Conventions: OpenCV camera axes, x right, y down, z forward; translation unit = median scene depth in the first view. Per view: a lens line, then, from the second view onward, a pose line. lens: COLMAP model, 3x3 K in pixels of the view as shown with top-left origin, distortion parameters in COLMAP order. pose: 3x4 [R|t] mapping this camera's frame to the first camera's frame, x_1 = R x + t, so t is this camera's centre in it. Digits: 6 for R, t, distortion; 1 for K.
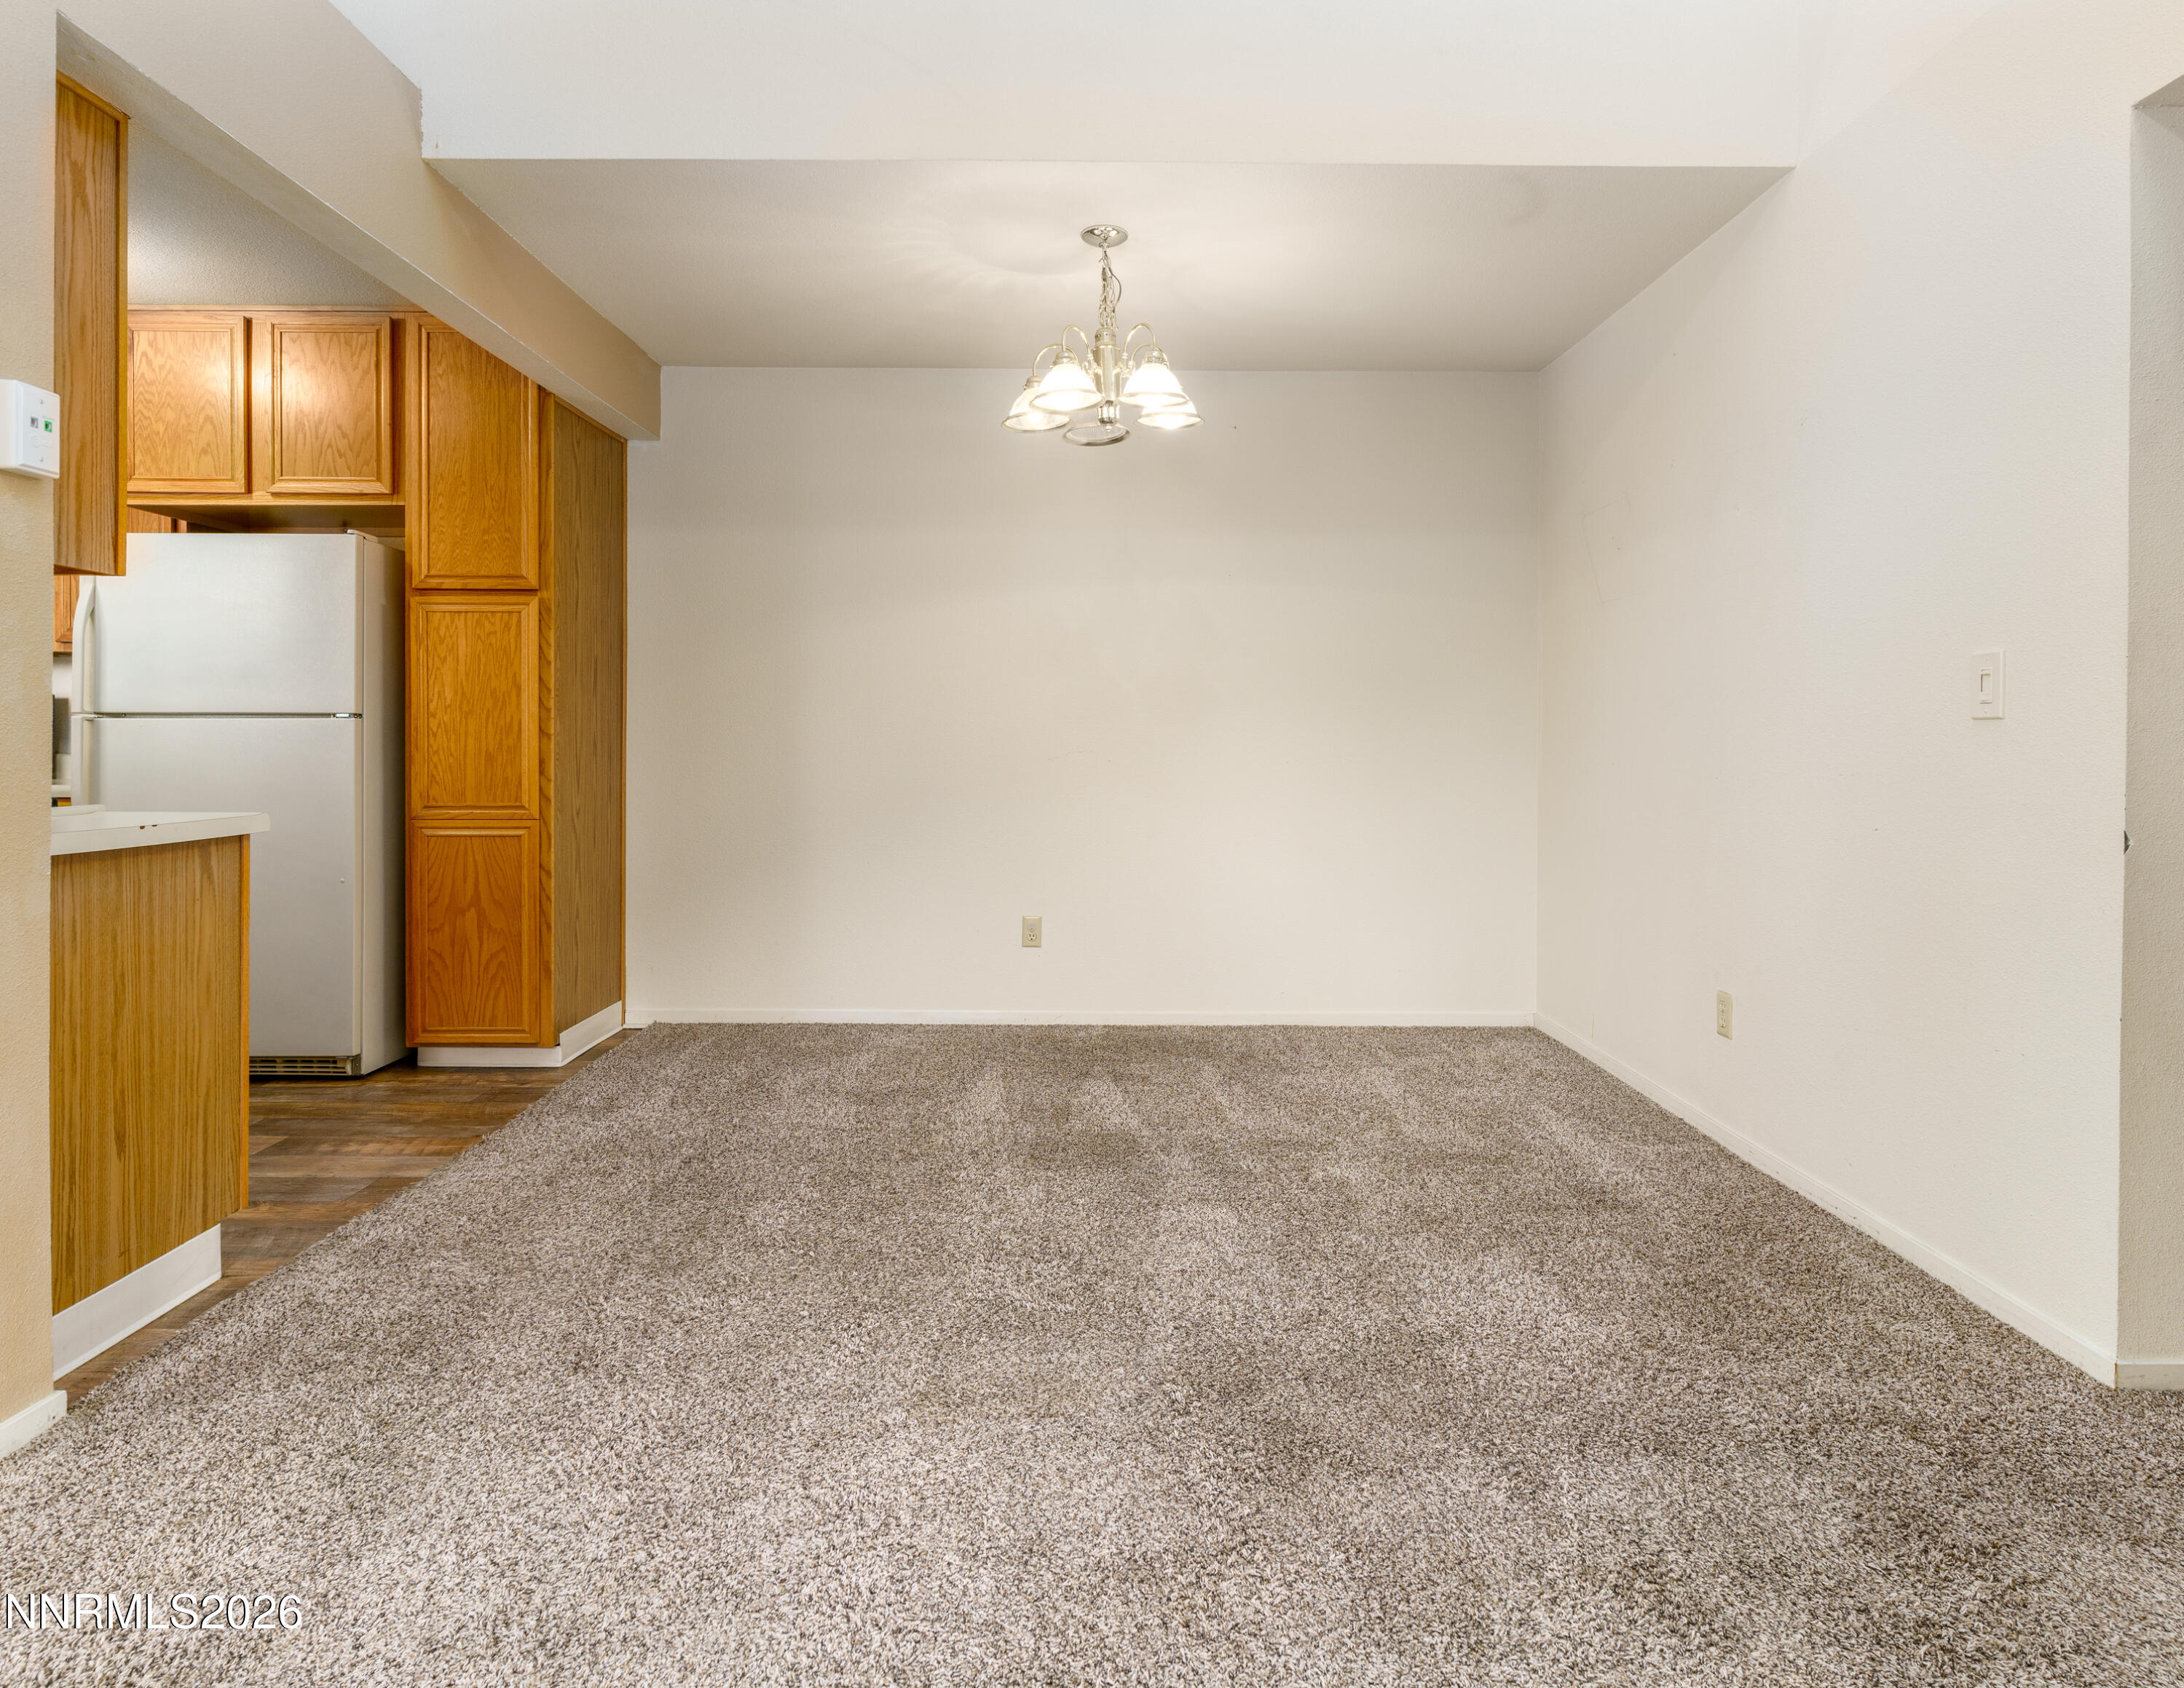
lens RADIAL K [[1228.9, 0, 1102.8], [0, 1228.9, 751.9], [0, 0, 1]] dist [-0.000163, 0.000949]
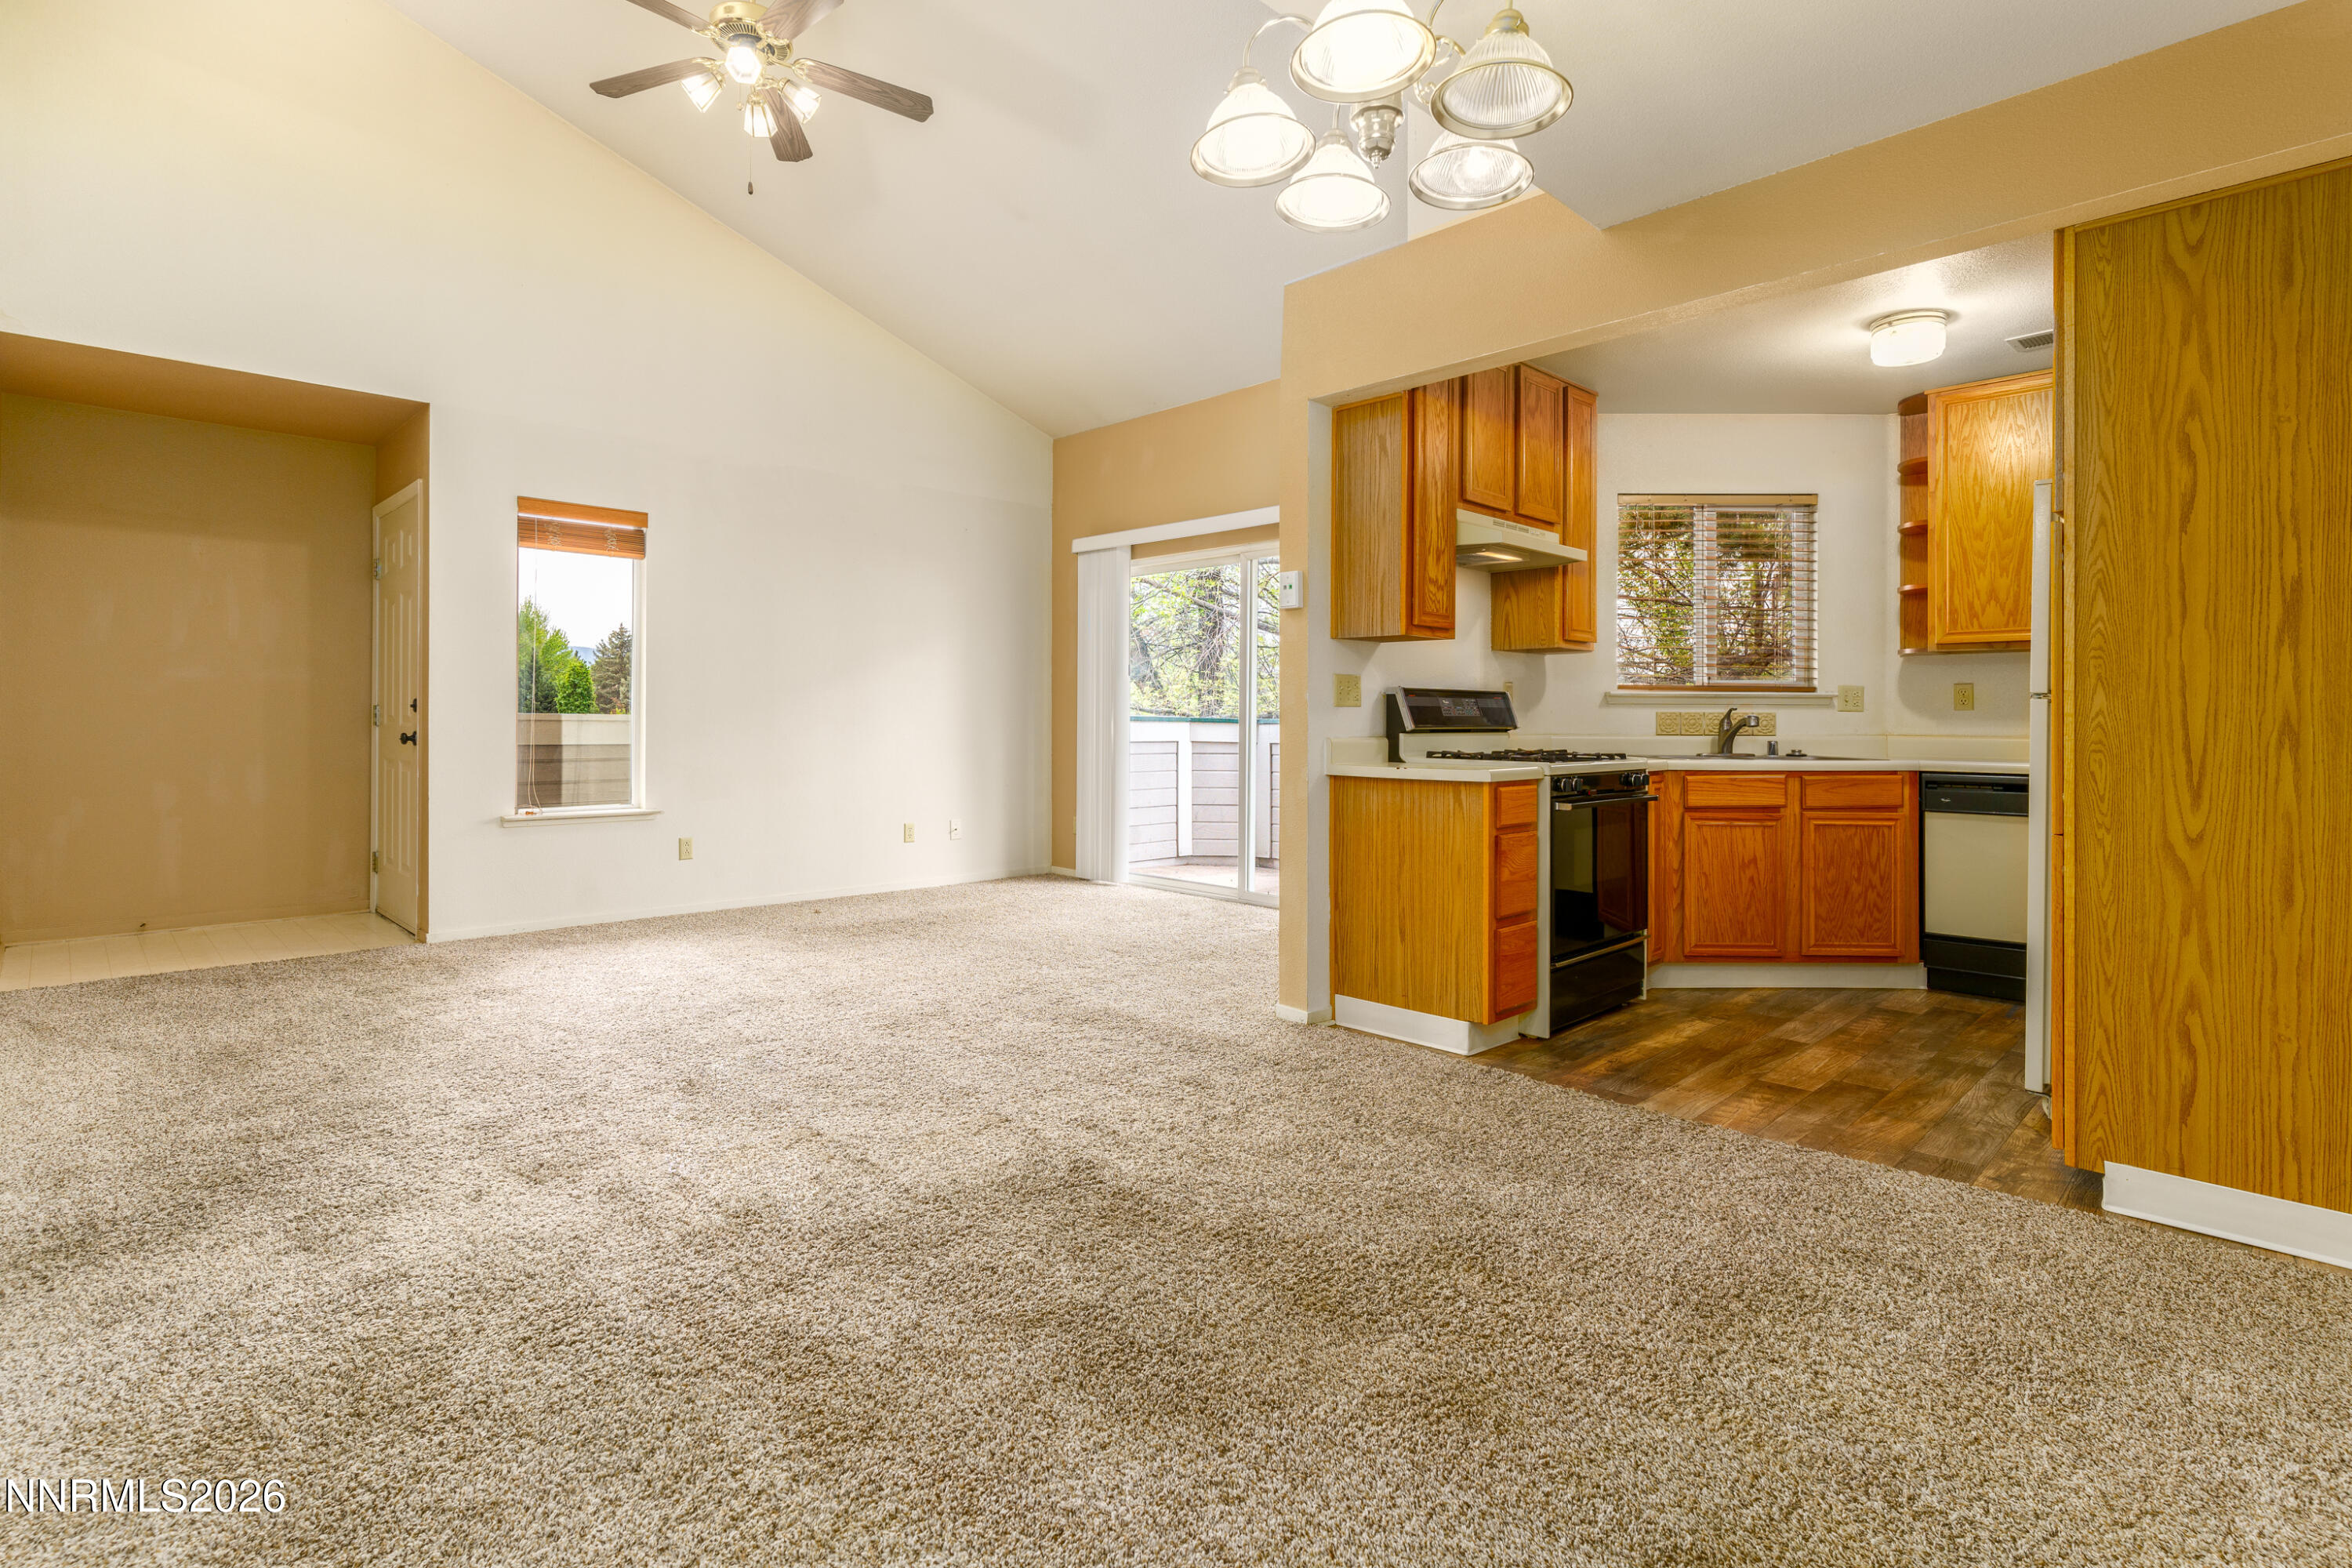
lens RADIAL K [[1142.8, 0, 1186.6], [0, 1142.8, 716.1], [0, 0, 1]] dist [0.001974, 0.000289]
pose [[-0.722248, -0.011277, -0.691542, 0.375364], [-0.012933, 0.999912, -0.002798, -0.005317], [0.691513, 0.006922, -0.722331, 1.165937]]
